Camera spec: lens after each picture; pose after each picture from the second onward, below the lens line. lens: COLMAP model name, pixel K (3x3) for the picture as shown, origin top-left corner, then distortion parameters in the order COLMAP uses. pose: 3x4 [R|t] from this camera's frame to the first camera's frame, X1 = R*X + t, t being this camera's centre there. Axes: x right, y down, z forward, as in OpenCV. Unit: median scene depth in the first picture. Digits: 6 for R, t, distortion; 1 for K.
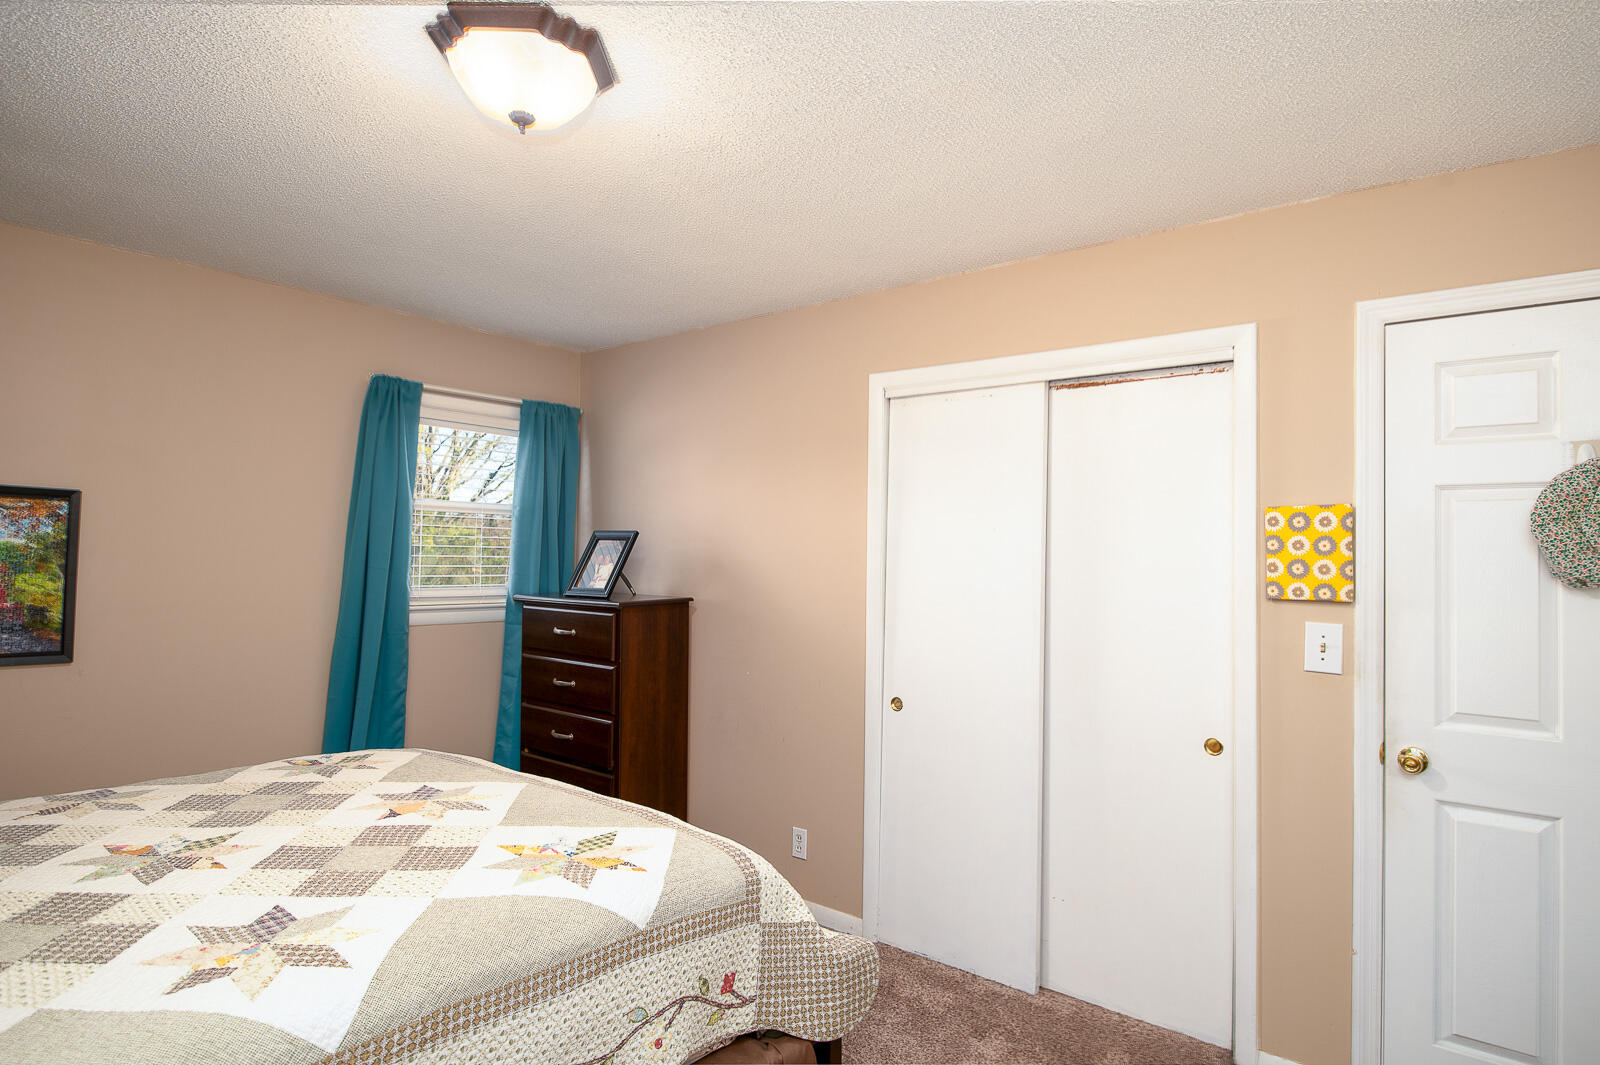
lens RADIAL K [[890.3, 0, 800.0], [0, 890.3, 532.5], [0, 0, 1]] dist [0.000087, -0.021171]
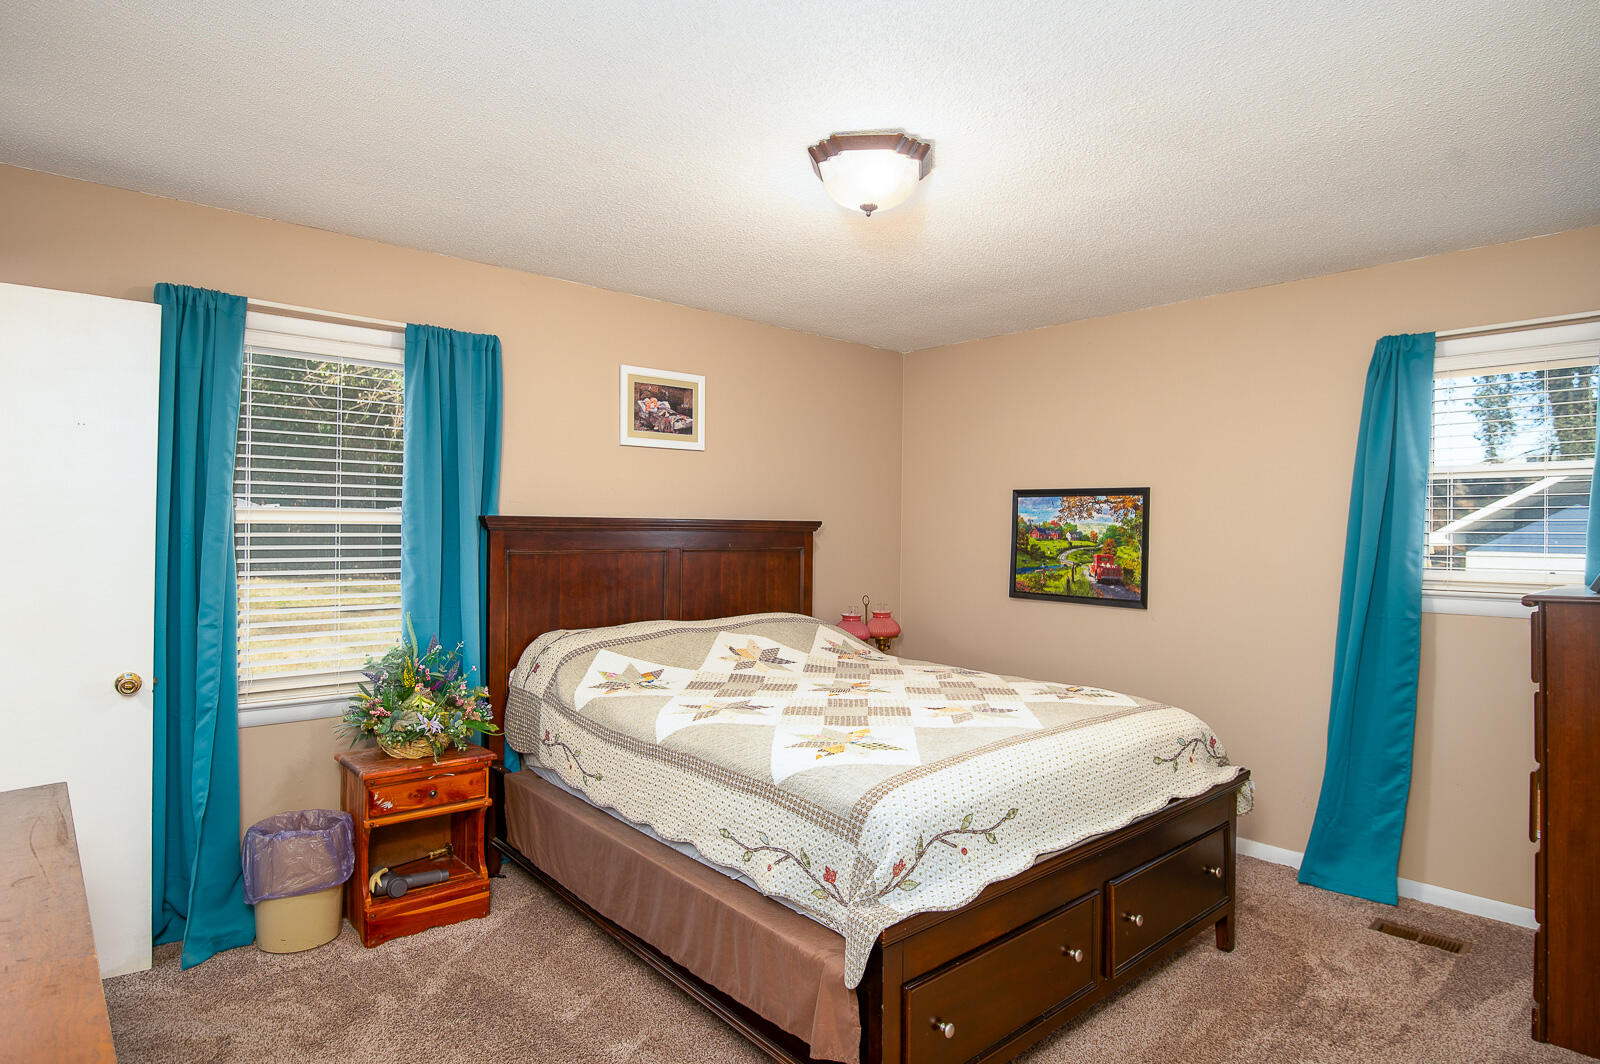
lens RADIAL K [[853.7, 0, 800.0], [0, 853.7, 532.0], [0, 0, 1]] dist [0.000883, -0.000116]
pose [[-0.135750, -0.013621, -0.990650, 0.617521], [0.019384, 0.999678, -0.016401, 0.035797], [0.990554, -0.021429, -0.135442, 0.650863]]
